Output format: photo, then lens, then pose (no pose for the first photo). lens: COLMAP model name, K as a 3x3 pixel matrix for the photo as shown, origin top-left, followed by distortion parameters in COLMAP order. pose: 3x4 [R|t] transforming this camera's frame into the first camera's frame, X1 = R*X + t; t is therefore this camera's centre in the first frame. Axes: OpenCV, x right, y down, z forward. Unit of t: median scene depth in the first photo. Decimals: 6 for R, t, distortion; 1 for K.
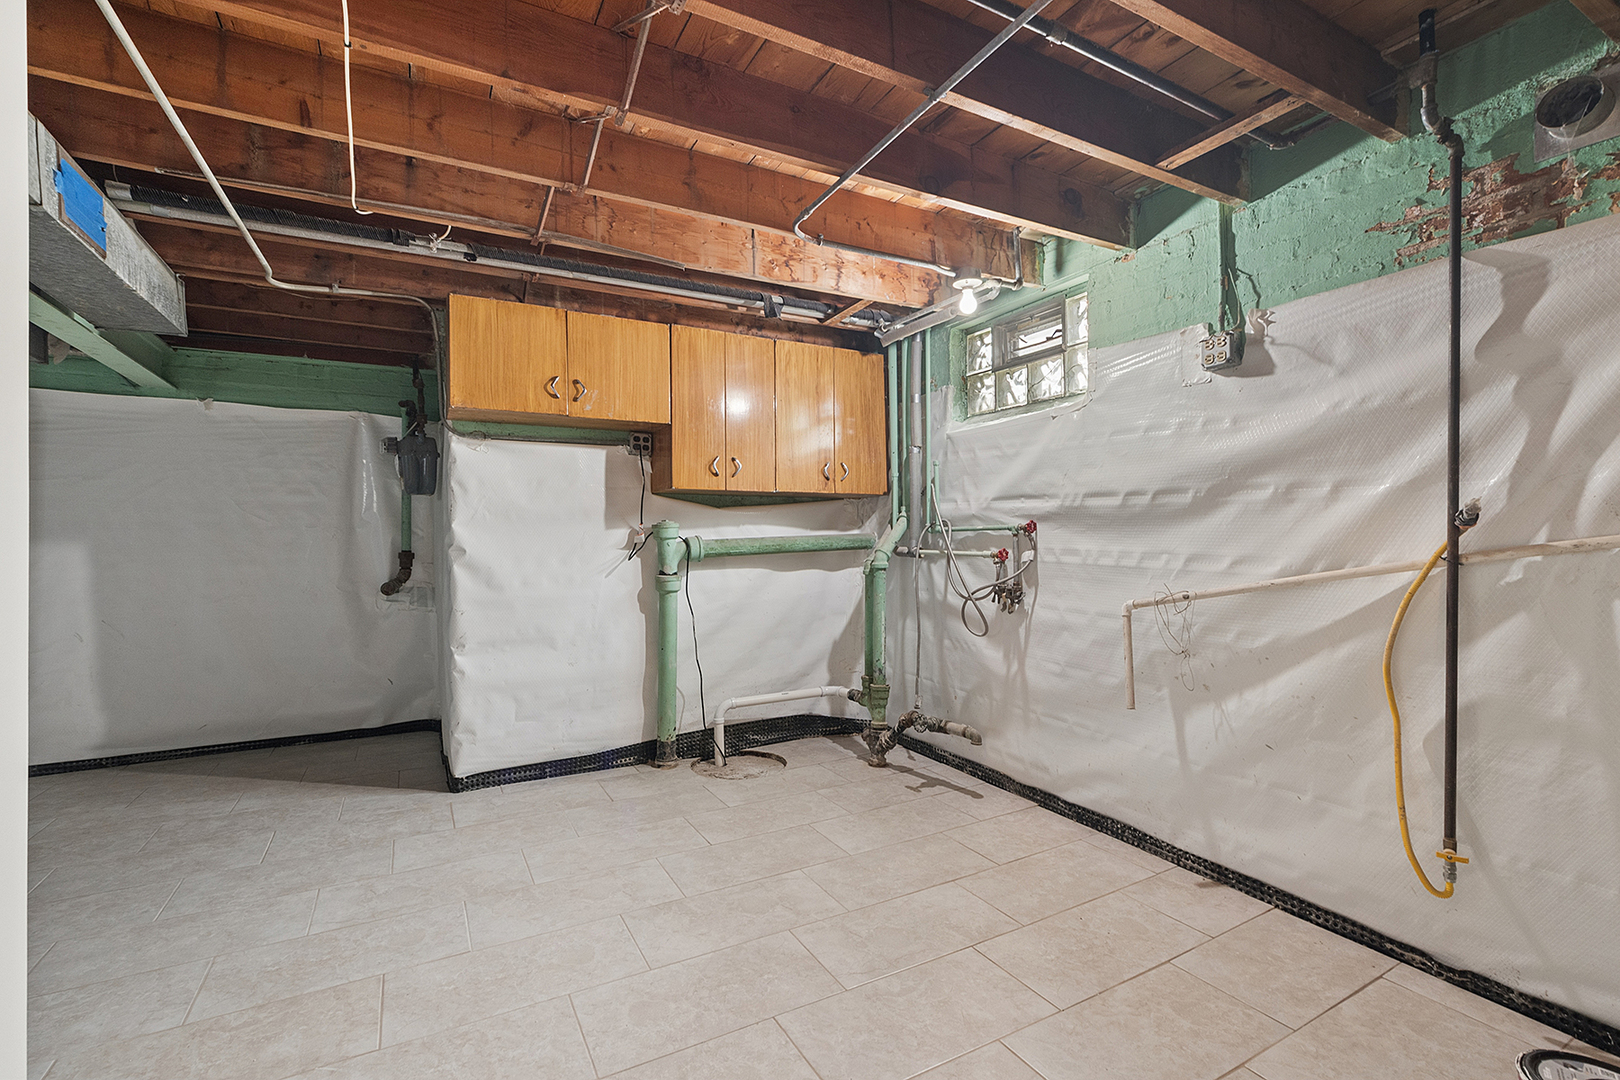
lens RADIAL K [[730.8, 0, 806.9], [0, 730.8, 541.2], [0, 0, 1]] dist [-0.007995, 0.003306]
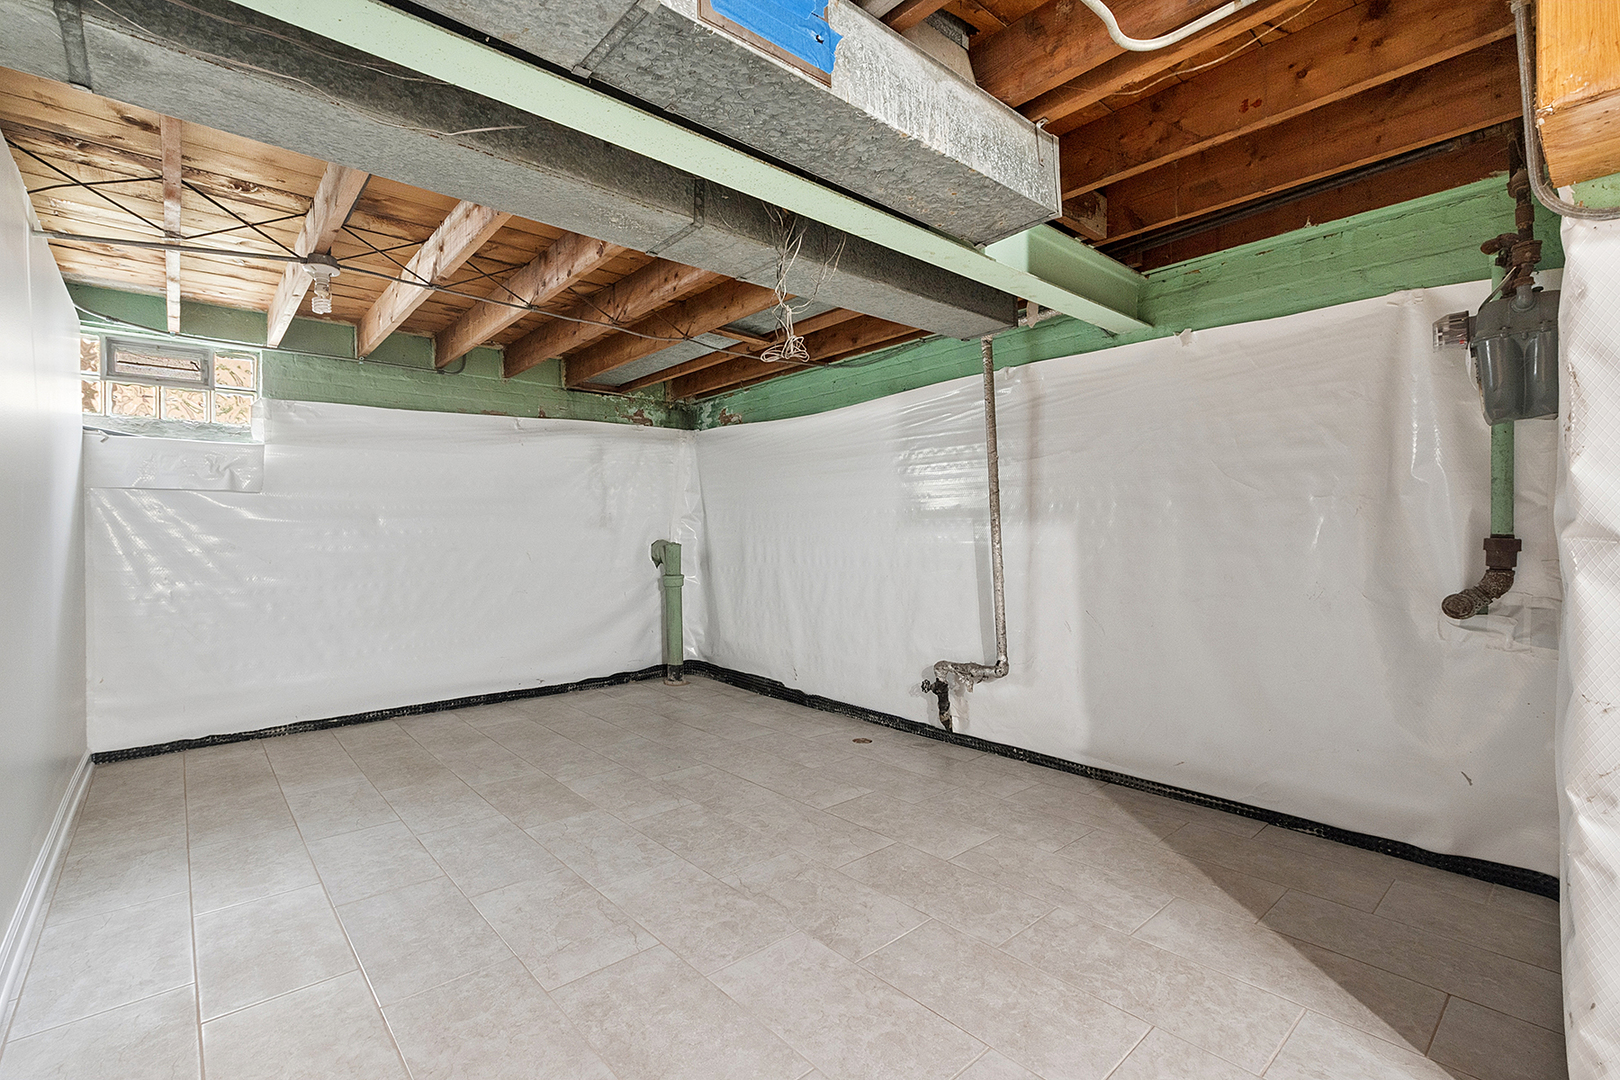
lens RADIAL K [[730.8, 0, 800.6], [0, 730.8, 535.2], [0, 0, 1]] dist [-0.007995, 0.003306]
pose [[0.222818, 0.009608, -0.974813, -0.174241], [0.006400, 0.999915, 0.011318, 0.004751], [0.974839, -0.008761, 0.222738, 0.439195]]
